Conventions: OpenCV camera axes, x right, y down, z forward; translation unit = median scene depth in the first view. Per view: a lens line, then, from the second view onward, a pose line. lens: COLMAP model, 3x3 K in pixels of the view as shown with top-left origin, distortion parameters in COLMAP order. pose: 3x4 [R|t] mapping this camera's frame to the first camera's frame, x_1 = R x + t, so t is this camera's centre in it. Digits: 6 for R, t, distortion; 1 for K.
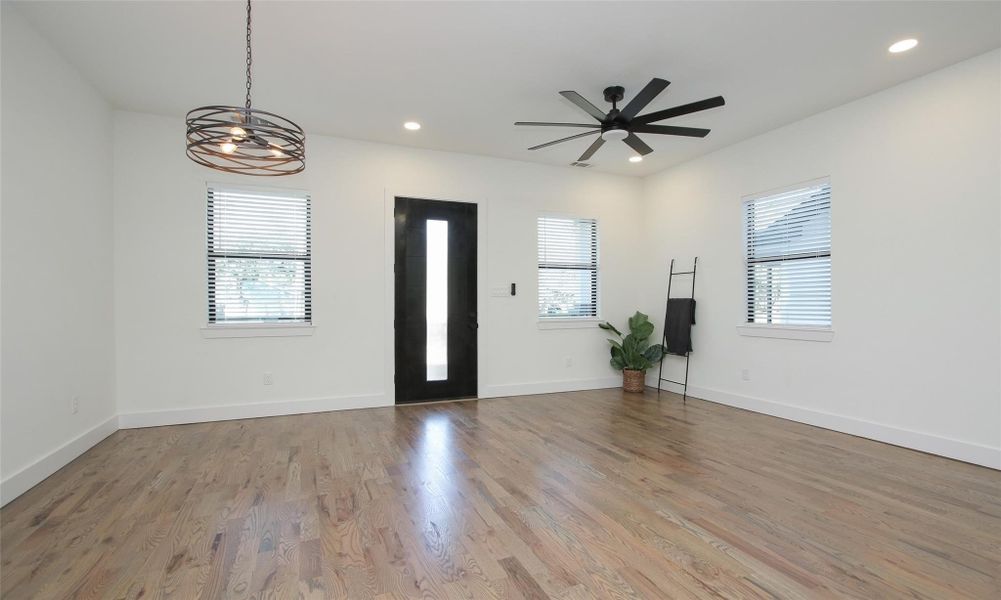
lens RADIAL K [[498.5, 0, 509.5], [0, 498.5, 299.7], [0, 0, 1]] dist [0.033958, 0.000081]
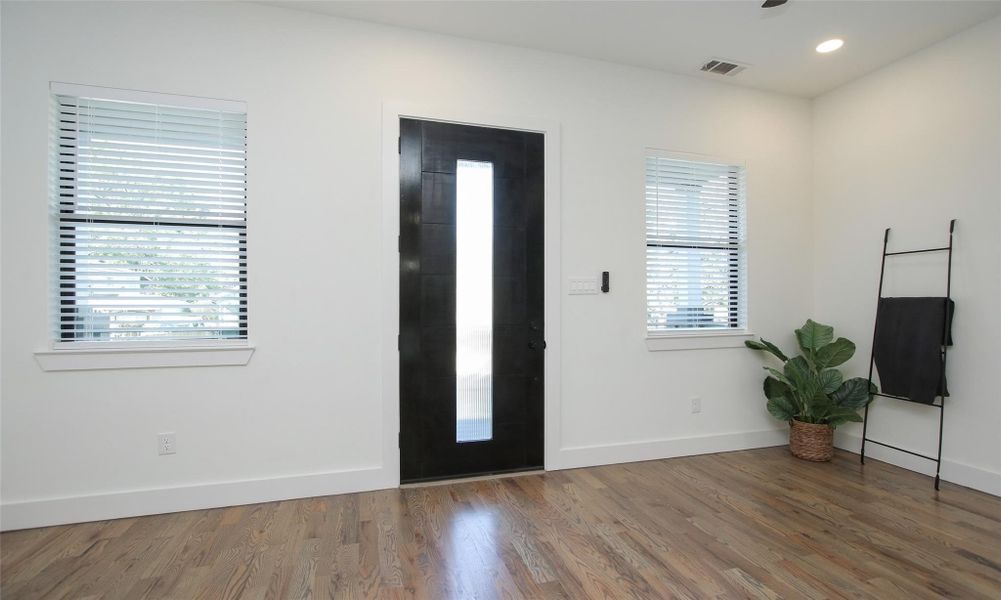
lens RADIAL K [[498.5, 0, 509.5], [0, 498.5, 299.7], [0, 0, 1]] dist [0.033958, 0.000081]
pose [[0.995268, 0.000185, -0.097163, -0.046713], [-0.000400, 0.999998, -0.002187, 0.001303], [0.097163, 0.002215, 0.995266, 0.412713]]
